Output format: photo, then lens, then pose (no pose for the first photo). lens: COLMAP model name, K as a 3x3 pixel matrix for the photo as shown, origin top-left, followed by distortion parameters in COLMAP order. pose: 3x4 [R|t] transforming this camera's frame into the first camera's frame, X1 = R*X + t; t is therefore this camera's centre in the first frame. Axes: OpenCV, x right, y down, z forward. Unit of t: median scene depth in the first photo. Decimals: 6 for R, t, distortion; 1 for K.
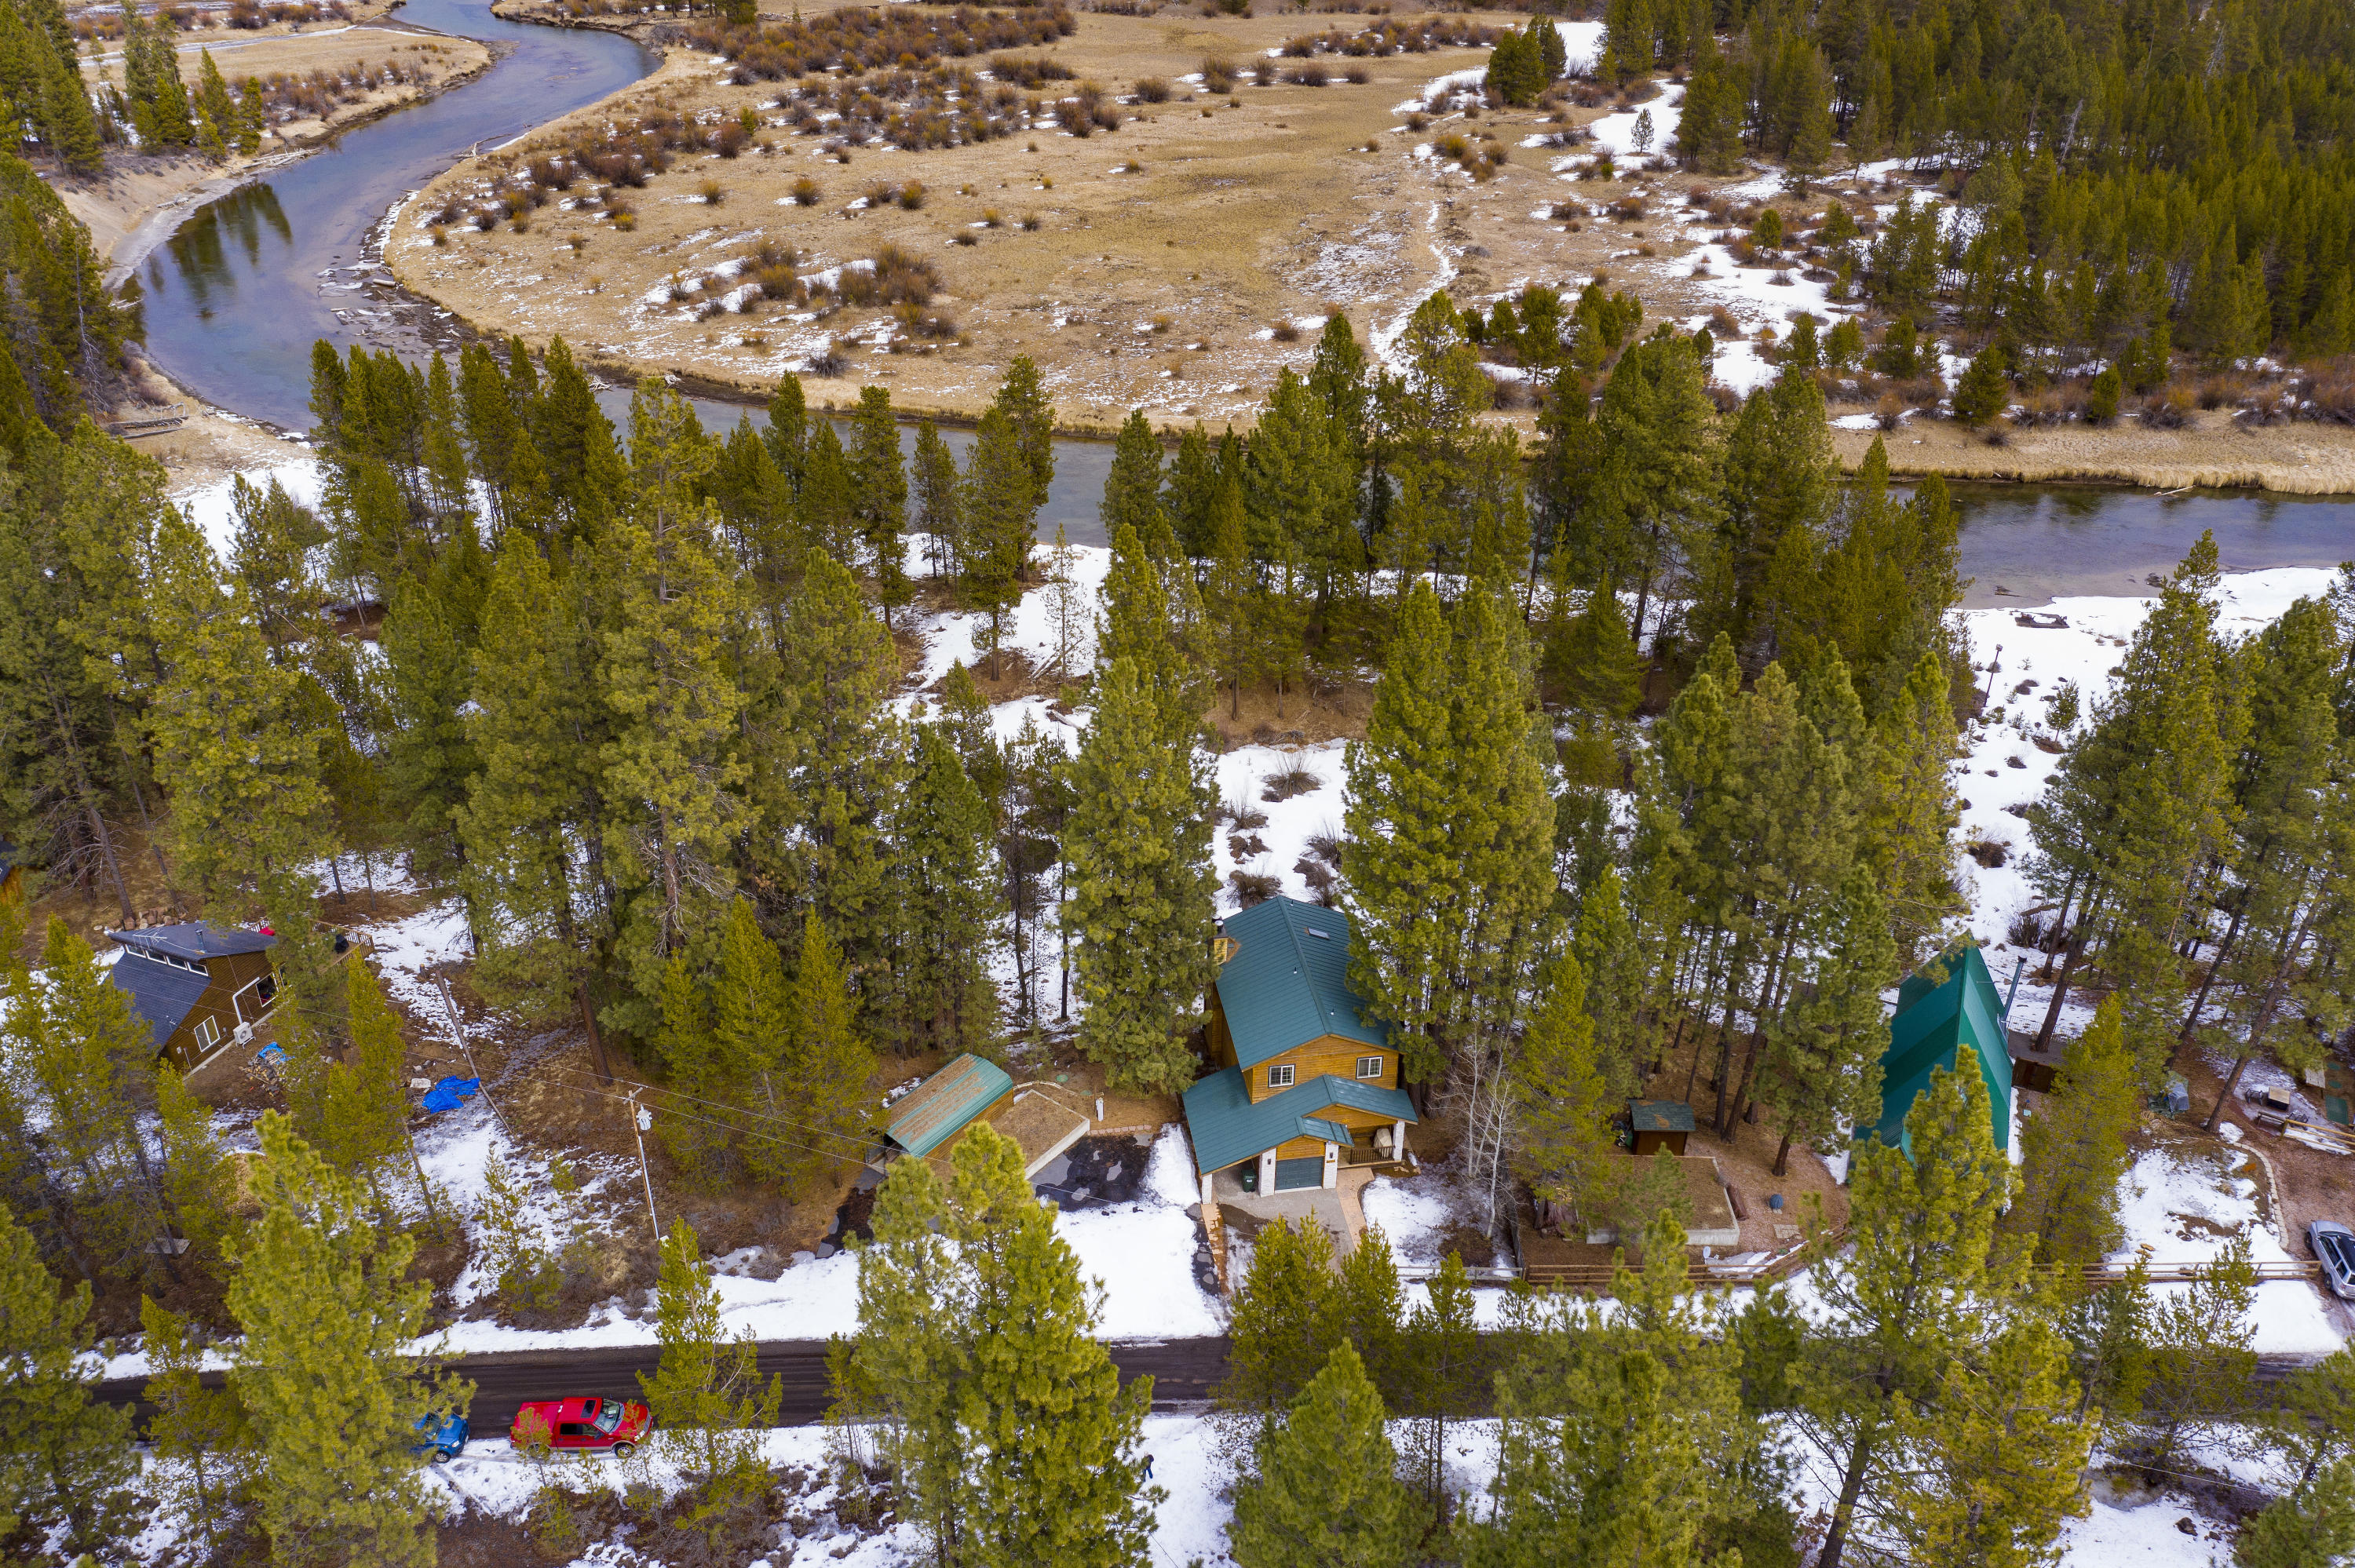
lens RADIAL K [[1847.3, 0, 1181.3], [0, 1847.3, 780.3], [0, 0, 1]] dist [-0.013066, 0.004621]
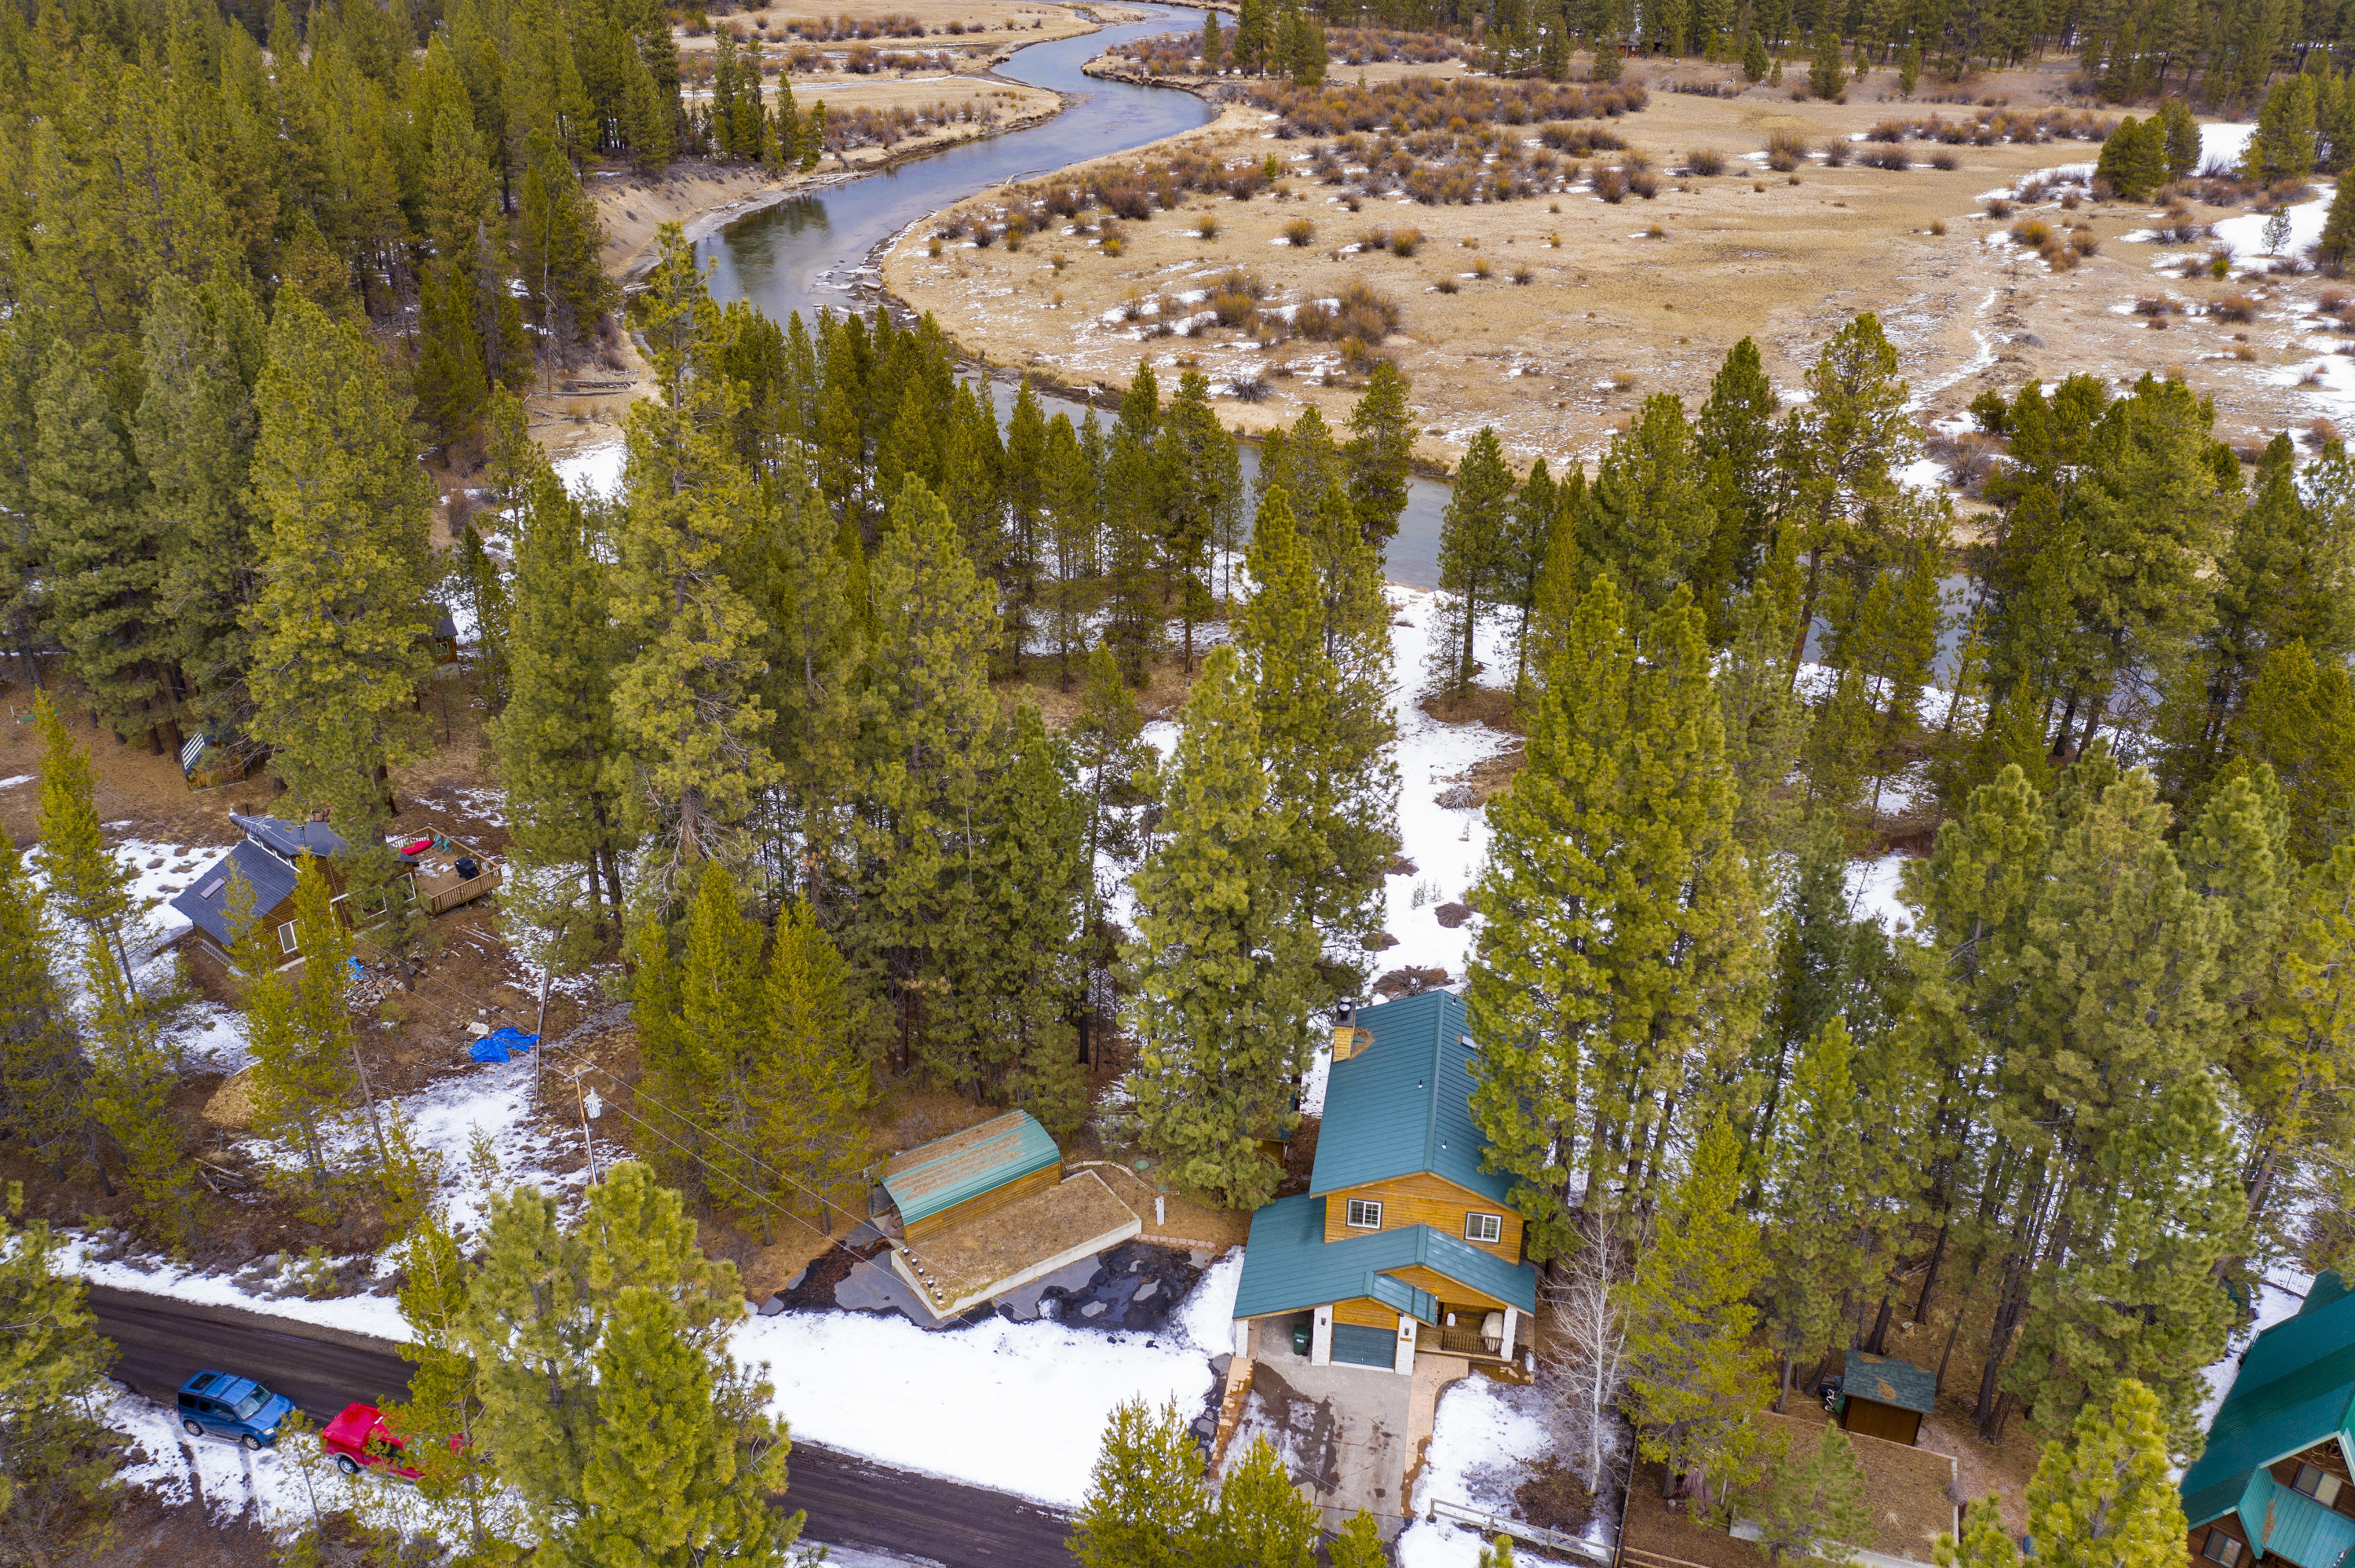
lens RADIAL K [[1847.3, 0, 1178.9], [0, 1847.3, 780.4], [0, 0, 1]] dist [-0.013066, 0.004621]
pose [[0.947813, 0.142231, -0.285343, 0.073989], [-0.157330, 0.987072, -0.030585, 0.007631], [0.277304, 0.073882, 0.957937, 0.098381]]
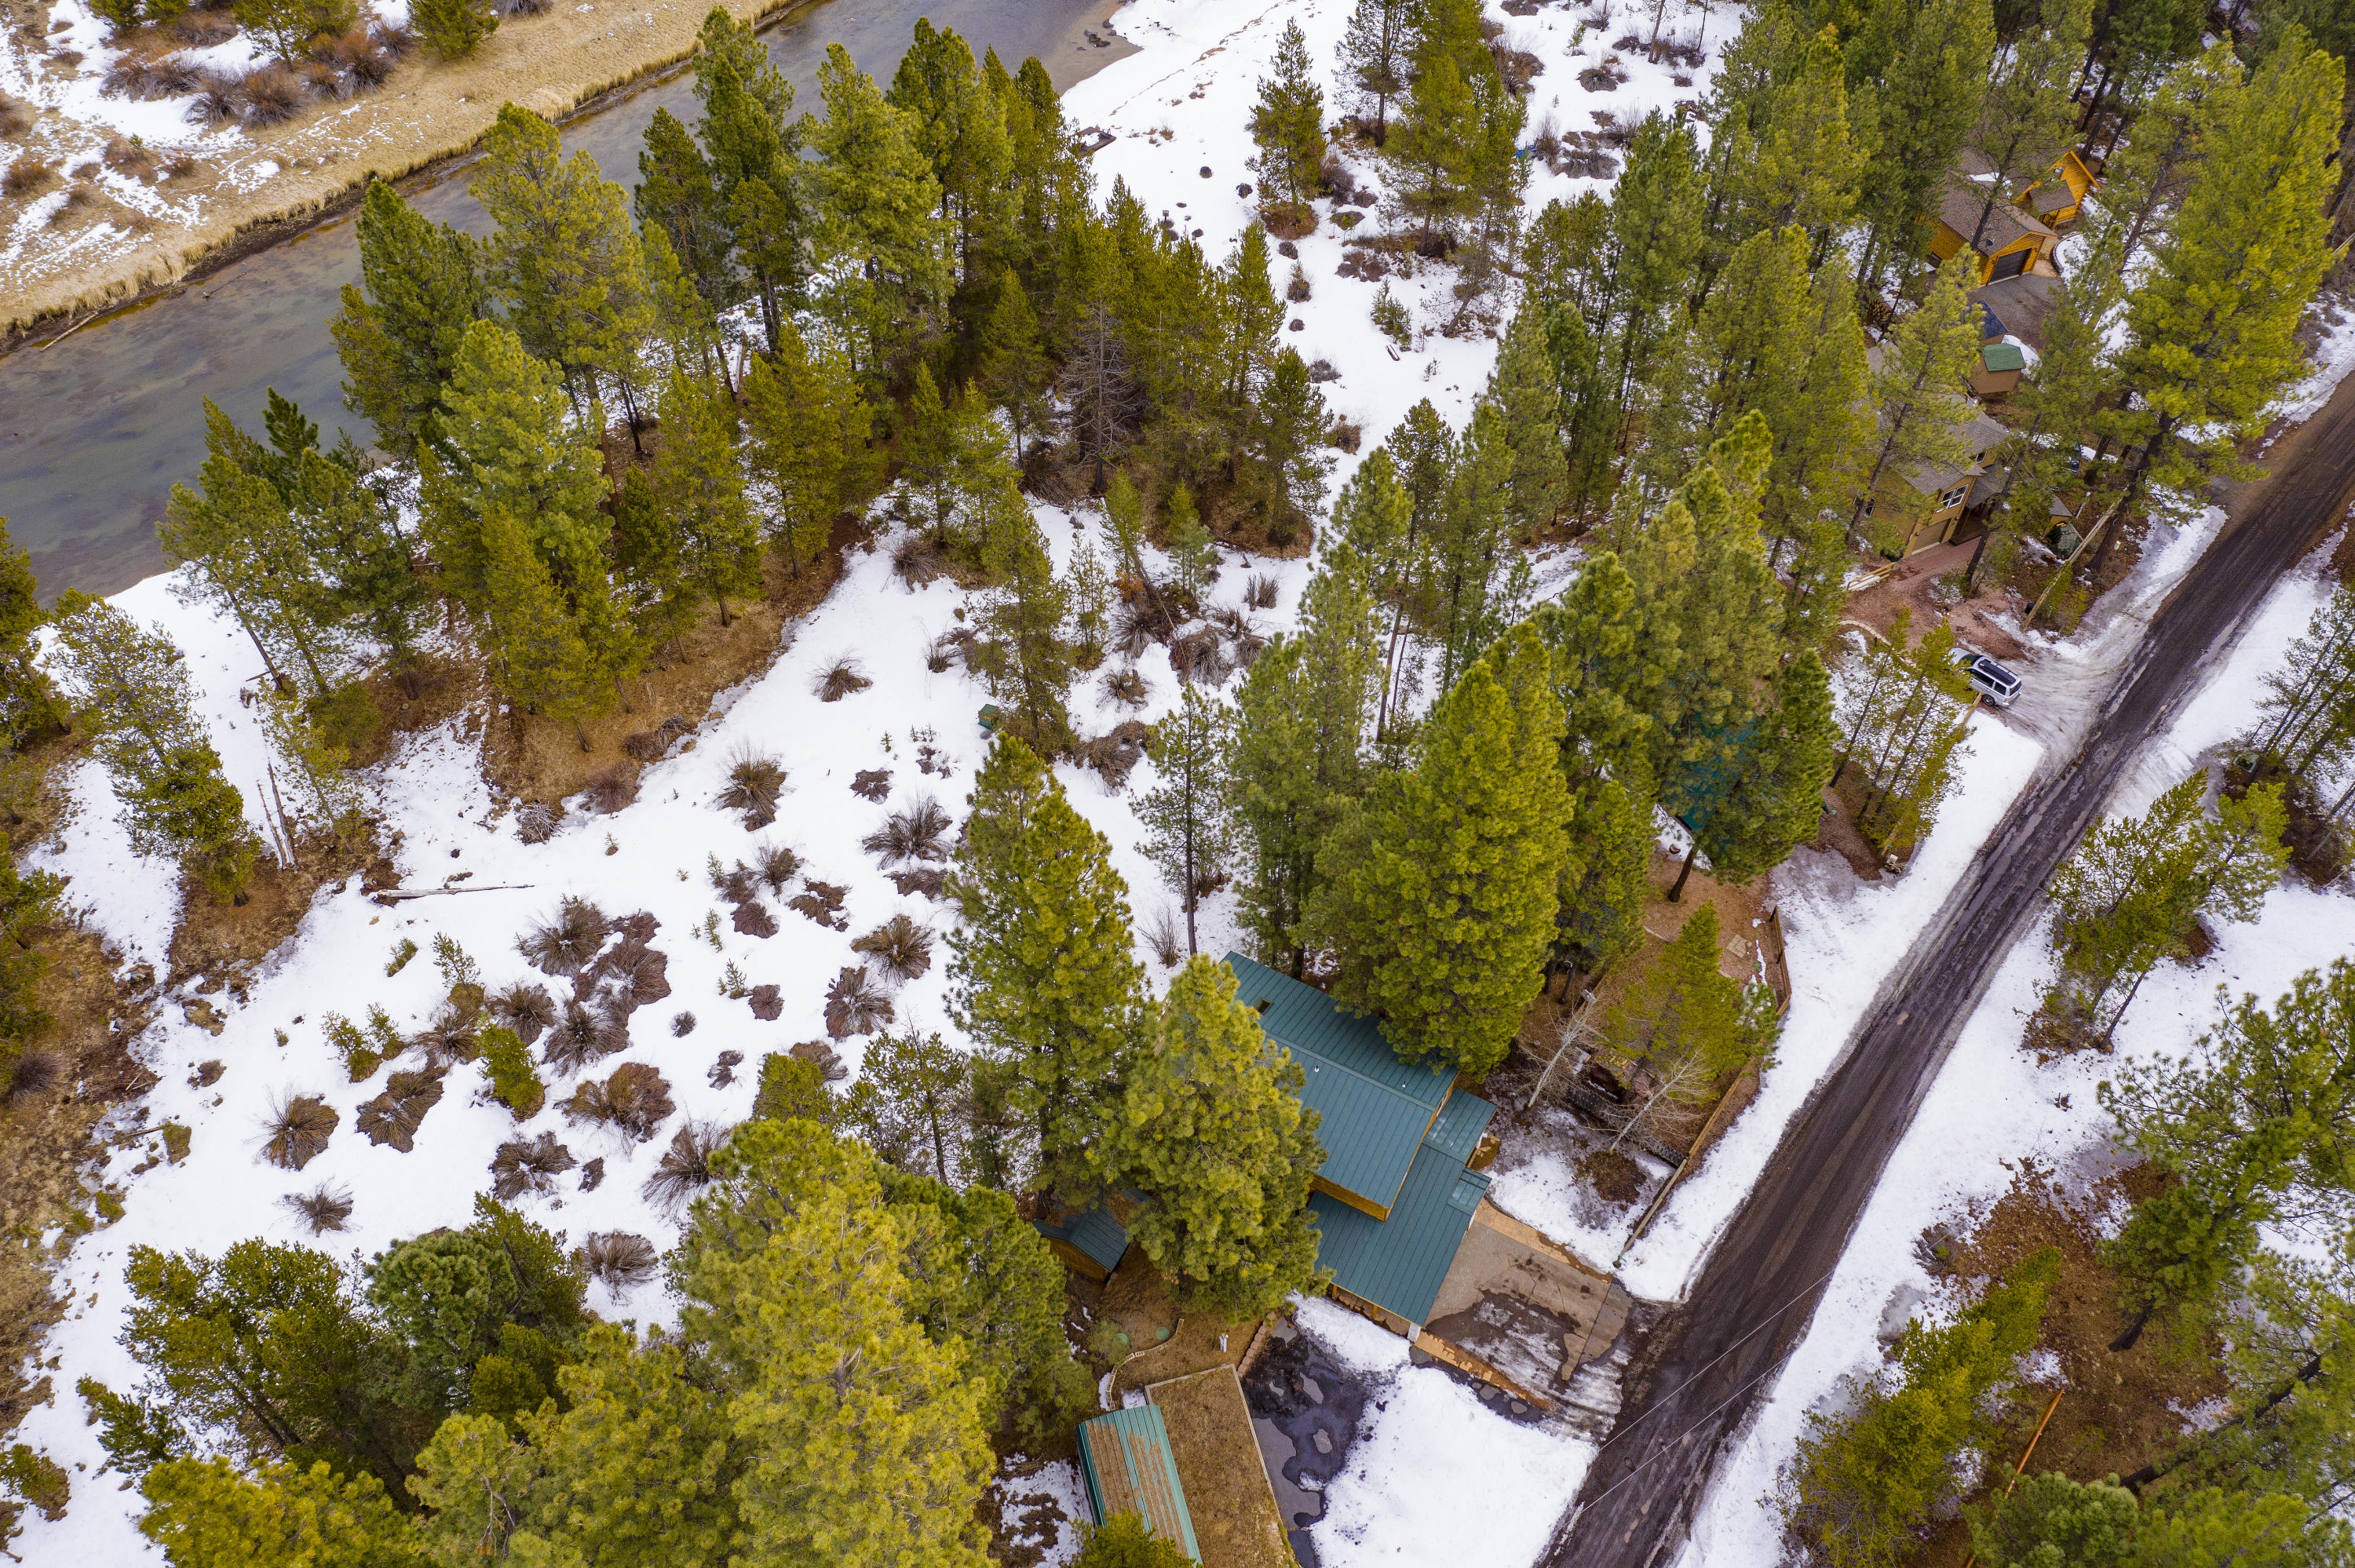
lens RADIAL K [[1847.3, 0, 1185.3], [0, 1847.3, 781.2], [0, 0, 1]] dist [-0.013066, 0.004621]
pose [[0.608195, -0.600256, 0.519415, -0.149481], [0.391343, 0.796040, 0.461704, -0.185311], [-0.690616, -0.077537, 0.719053, 0.192726]]
